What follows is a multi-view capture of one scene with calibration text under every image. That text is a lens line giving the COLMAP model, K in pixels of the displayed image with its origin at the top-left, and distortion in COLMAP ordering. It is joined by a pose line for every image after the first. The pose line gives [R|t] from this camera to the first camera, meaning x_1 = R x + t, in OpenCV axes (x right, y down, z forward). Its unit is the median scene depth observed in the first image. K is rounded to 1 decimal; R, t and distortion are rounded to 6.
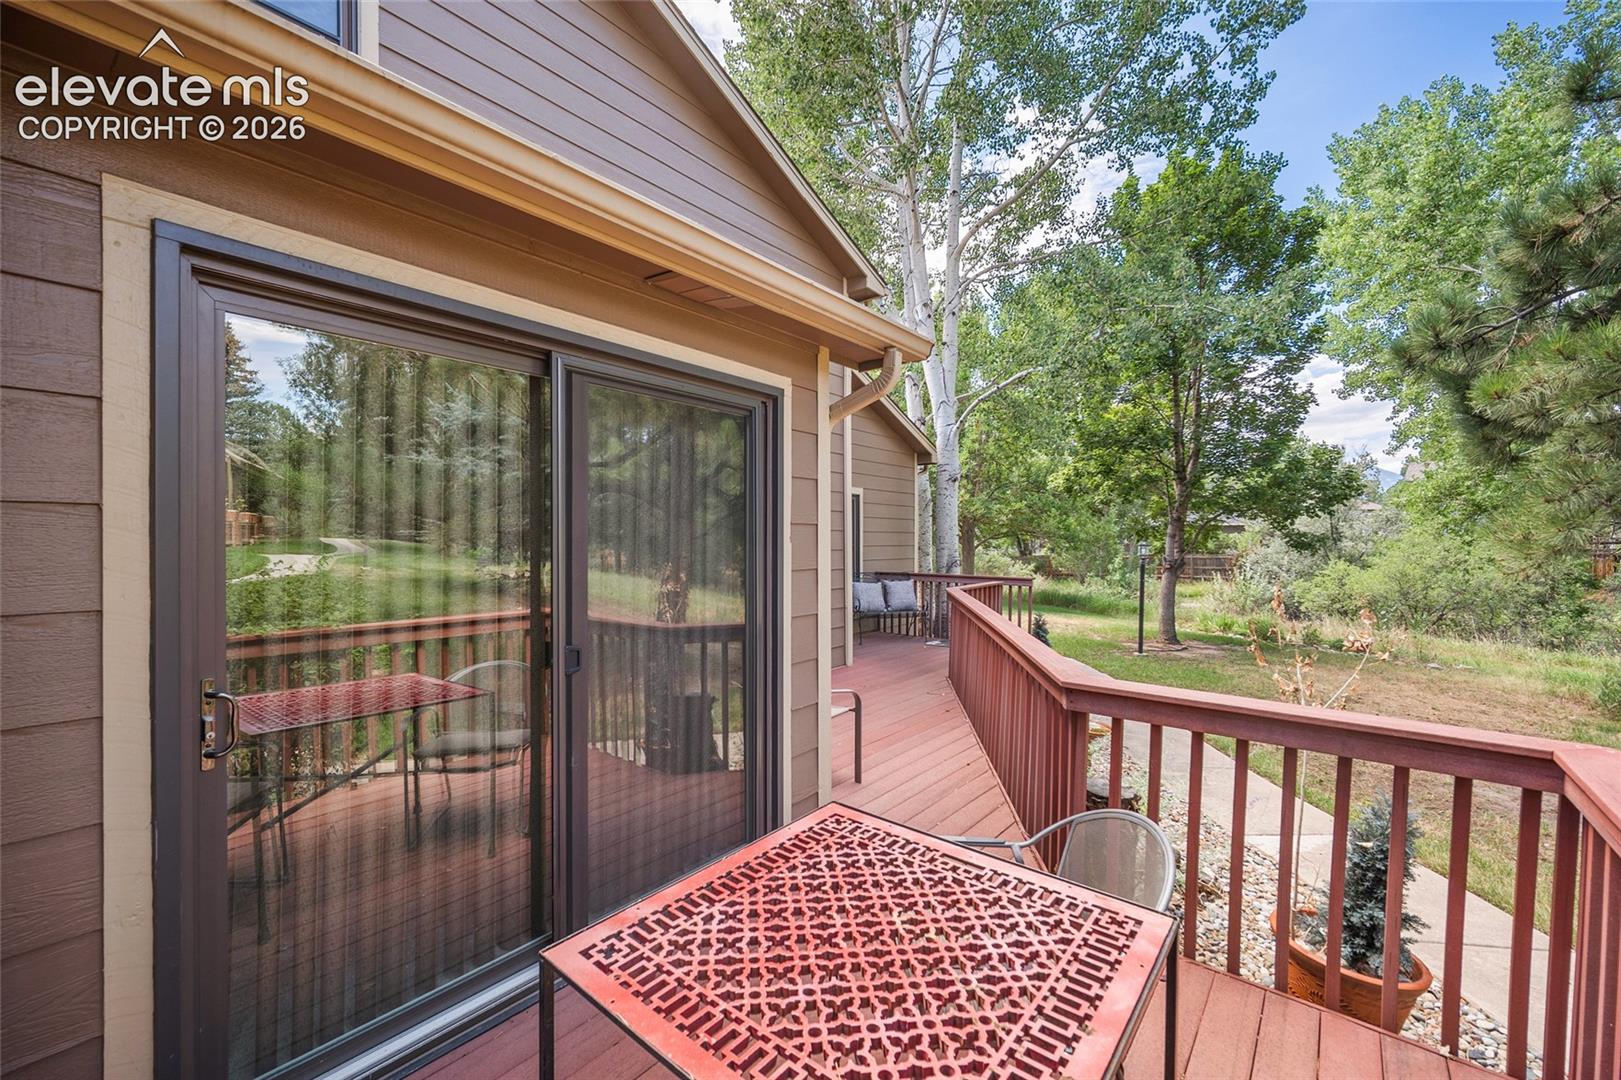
lens RADIAL K [[639.7, 0, 806.4], [0, 639.7, 529.9], [0, 0, 1]] dist [-0.024832, 0.000022]
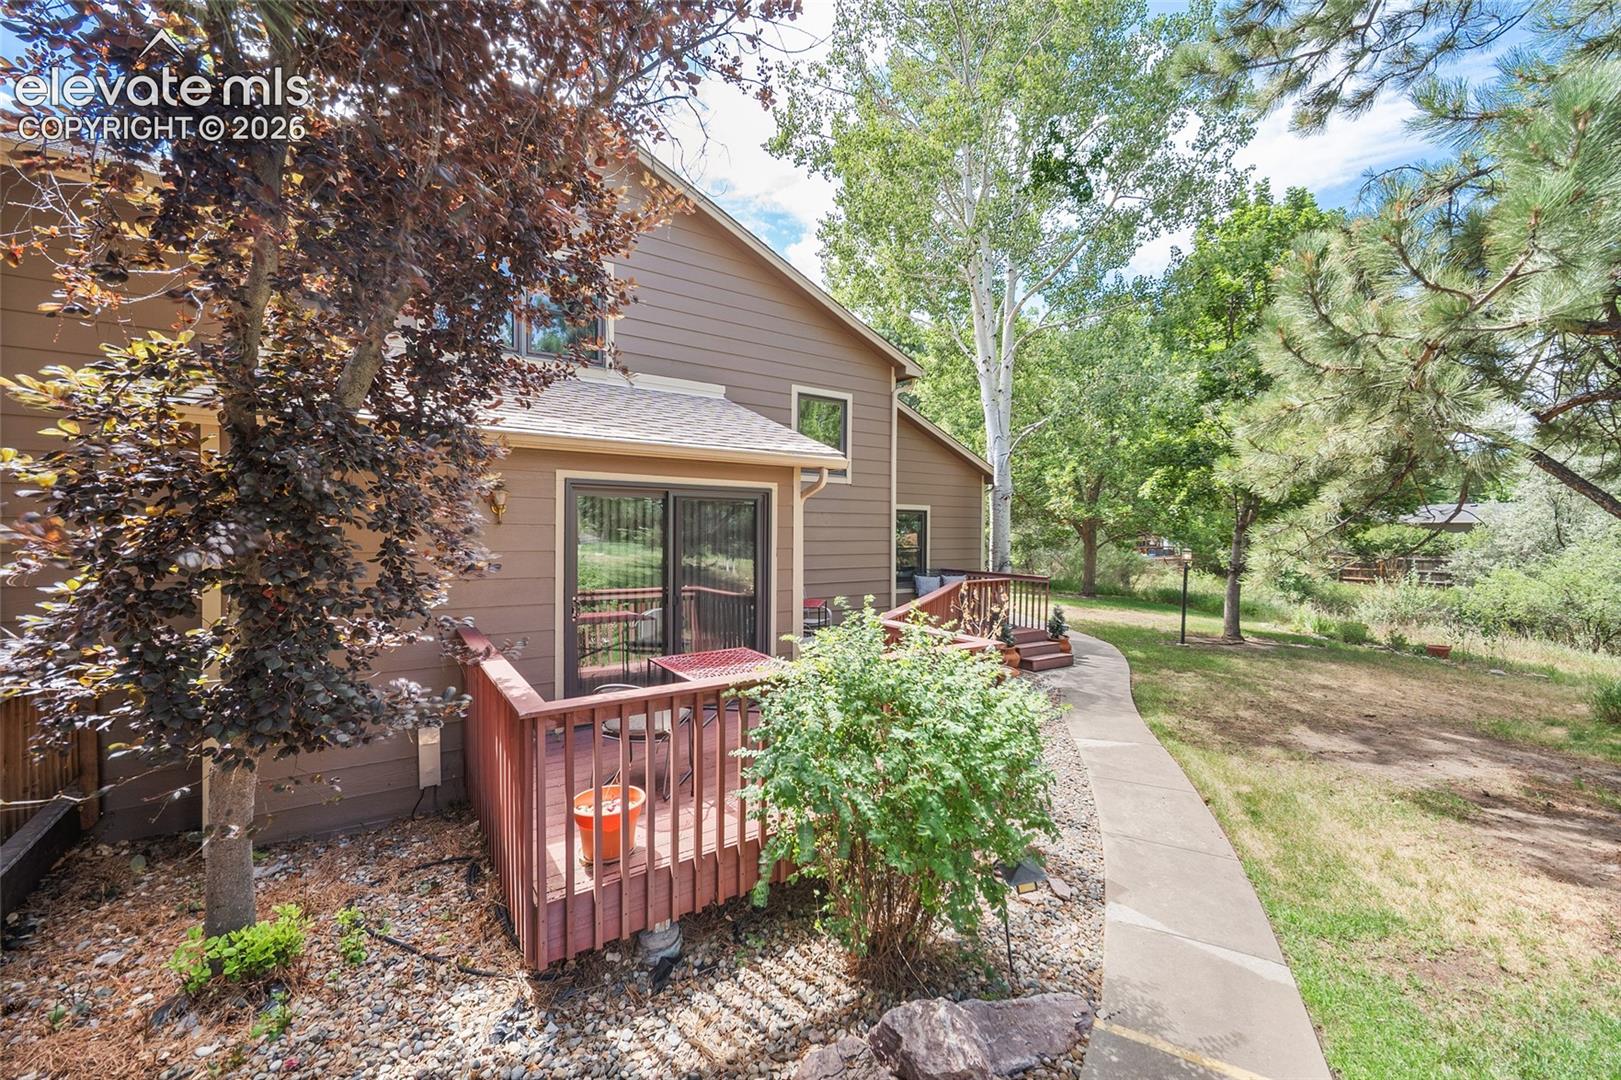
lens RADIAL K [[639.7, 0, 806.4], [0, 639.7, 529.9], [0, 0, 1]] dist [-0.024832, 0.000022]
pose [[0.961803, 0.003003, -0.273726, 0.663469], [-0.000023, 0.999941, 0.010888, -0.095248], [0.273742, -0.010466, 0.961746, -1.080272]]
